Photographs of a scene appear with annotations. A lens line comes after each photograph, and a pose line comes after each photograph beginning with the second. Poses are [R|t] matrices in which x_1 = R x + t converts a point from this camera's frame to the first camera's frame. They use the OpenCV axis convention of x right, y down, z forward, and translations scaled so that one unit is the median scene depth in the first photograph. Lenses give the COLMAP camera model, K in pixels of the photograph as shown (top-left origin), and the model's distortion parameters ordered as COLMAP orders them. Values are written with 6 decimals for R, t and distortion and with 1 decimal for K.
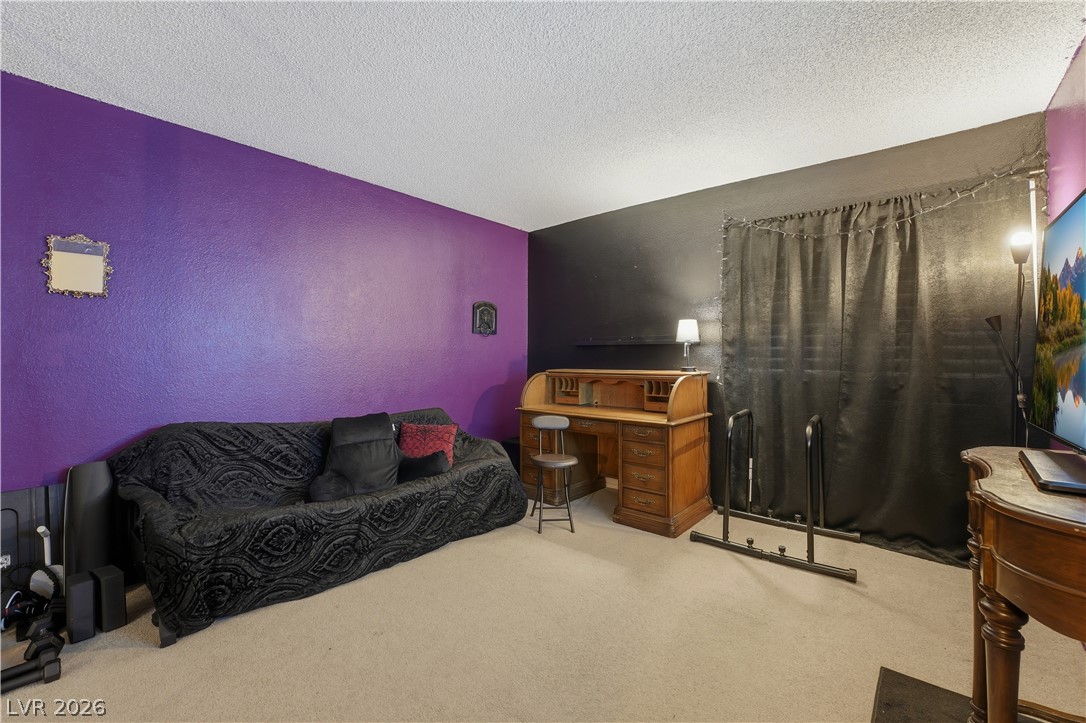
lens RADIAL K [[448.4, 0, 540.2], [0, 448.4, 363.7], [0, 0, 1]] dist [-0.028146, 0.002963]
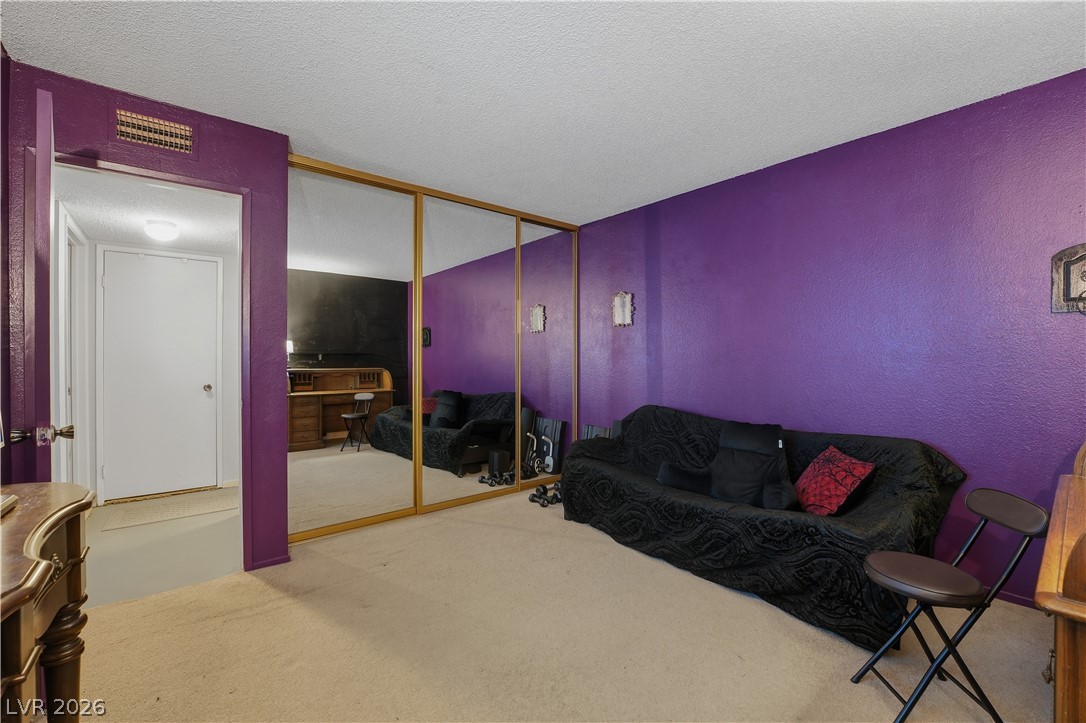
lens RADIAL K [[448.4, 0, 540.2], [0, 448.4, 363.7], [0, 0, 1]] dist [-0.028146, 0.002963]
pose [[-0.176014, 0.004143, -0.984379, 0.696691], [-0.012735, 0.999898, 0.006485, -0.010933], [0.984305, 0.013677, -0.175944, 0.841210]]
